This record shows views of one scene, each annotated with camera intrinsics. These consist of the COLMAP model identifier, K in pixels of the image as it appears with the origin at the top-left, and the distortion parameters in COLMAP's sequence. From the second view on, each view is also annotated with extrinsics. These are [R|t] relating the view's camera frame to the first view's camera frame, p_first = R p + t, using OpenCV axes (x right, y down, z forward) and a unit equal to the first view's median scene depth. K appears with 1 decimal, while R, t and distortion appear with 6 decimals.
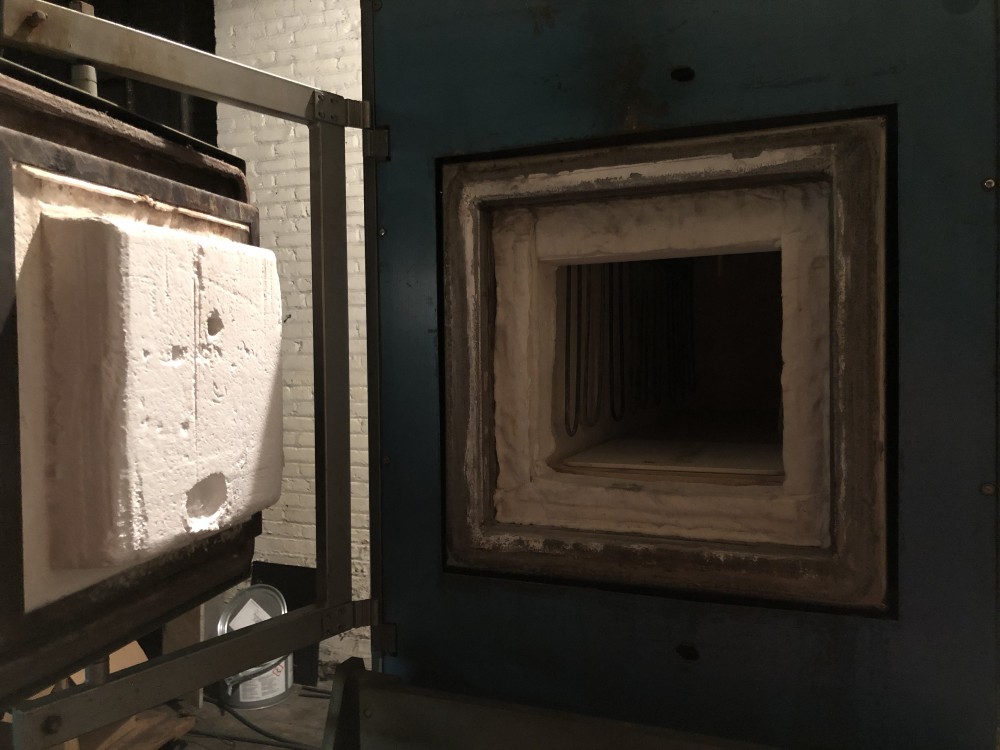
lens RADIAL K [[827.0, 0, 503.8], [0, 827.0, 367.6], [0, 0, 1]] dist [0.048492, -0.028692]
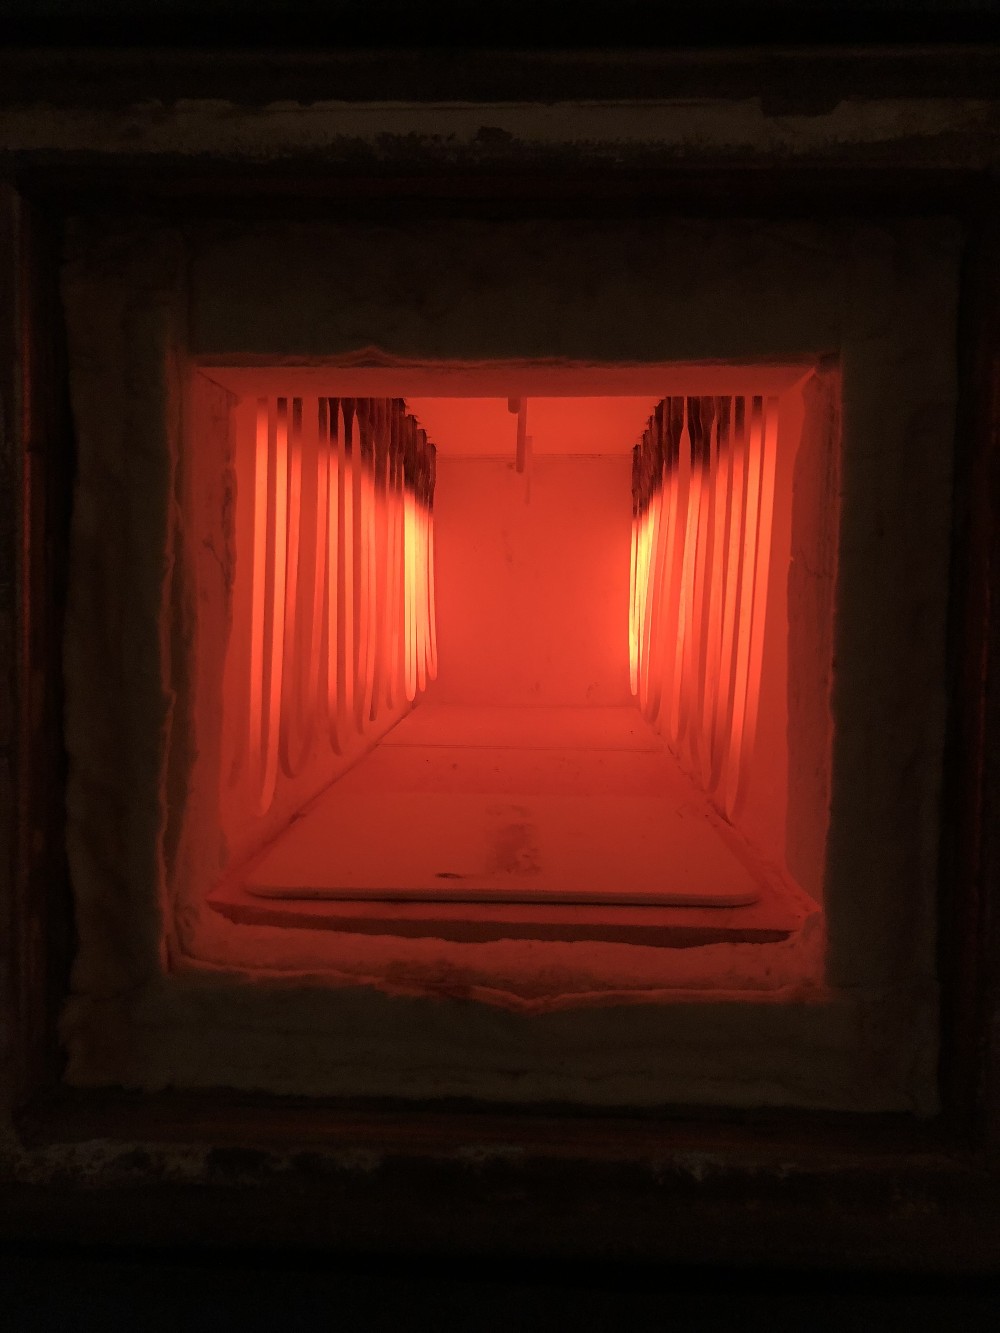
lens RADIAL K [[1102.4, 0, 495.0], [0, 1102.4, 656.6], [0, 0, 1]] dist [0.048492, -0.028692]
pose [[0.935020, 0.008015, 0.354505, -0.008530], [-0.019981, 0.999347, 0.030107, -0.020505], [-0.354032, -0.035235, 0.934569, 0.517584]]
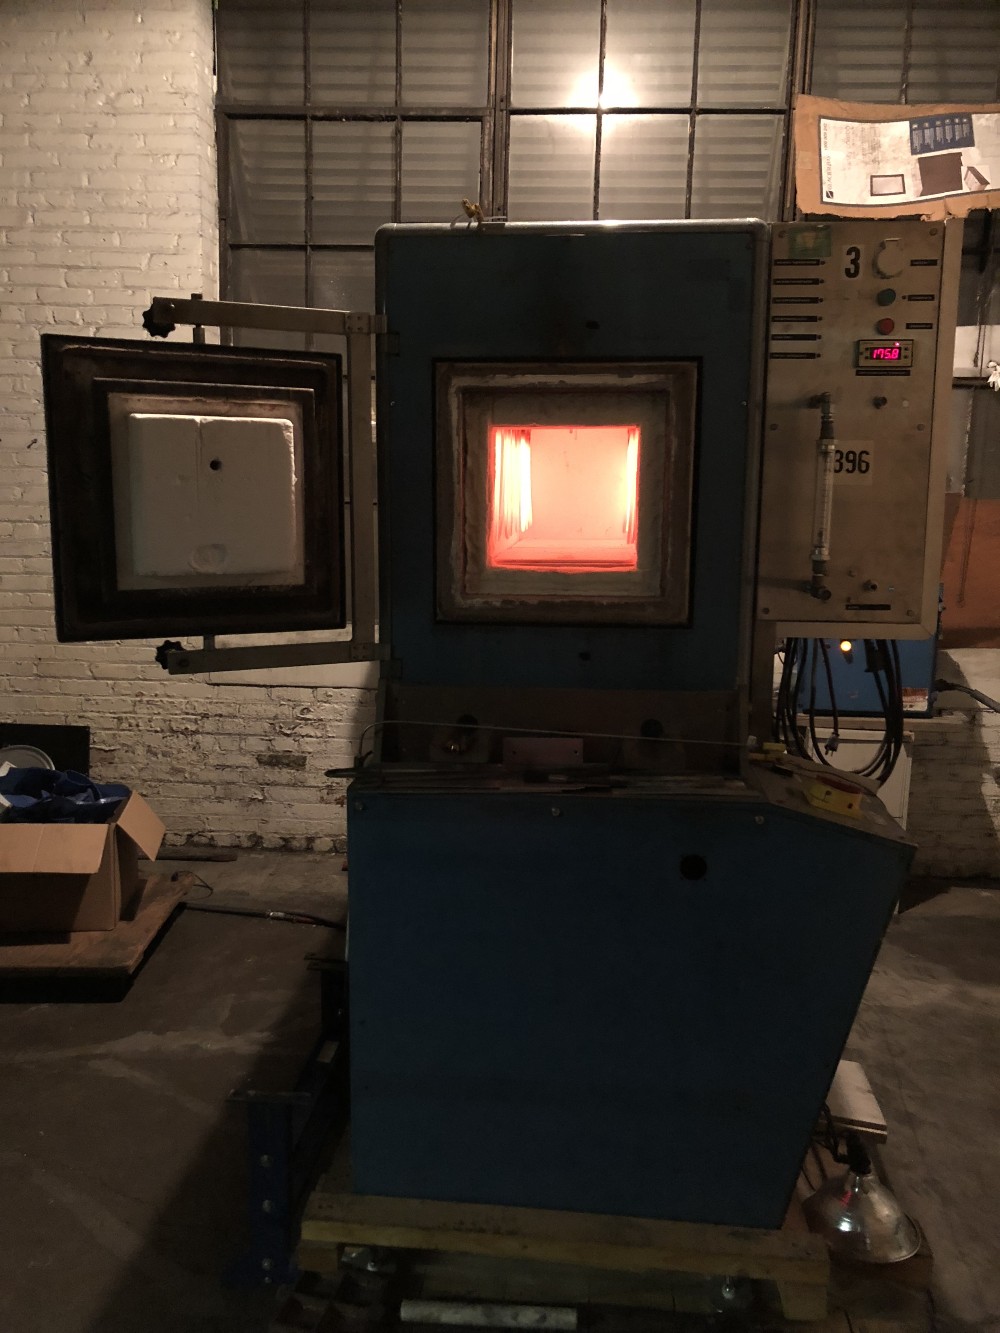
lens RADIAL K [[1102.4, 0, 494.1], [0, 1102.4, 675.6], [0, 0, 1]] dist [0.048492, -0.028692]
pose [[0.954170, -0.029527, 0.297805, -0.635803], [-0.013113, 0.990040, 0.140176, 0.046638], [-0.298977, -0.137657, 0.944279, -1.124251]]
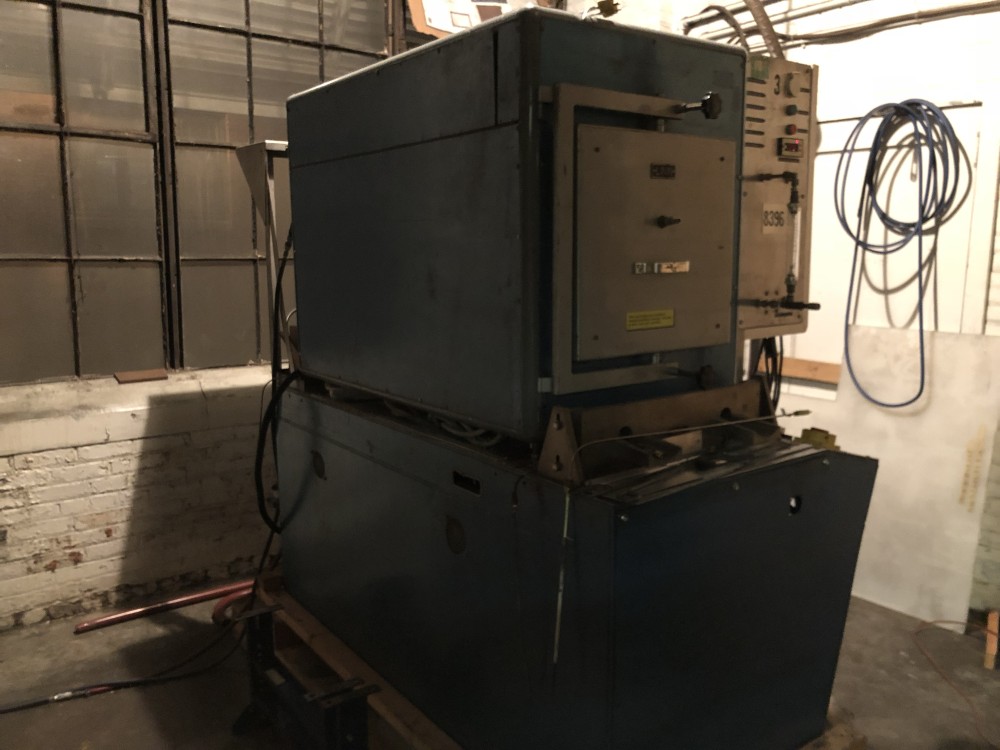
lens RADIAL K [[827.0, 0, 499.8], [0, 827.0, 376.0], [0, 0, 1]] dist [0.048492, -0.028692]
pose [[0.529691, -0.119521, 0.839728, -1.820204], [0.023438, 0.991706, 0.126368, 0.057154], [-0.847867, -0.047254, 0.528099, 0.142259]]
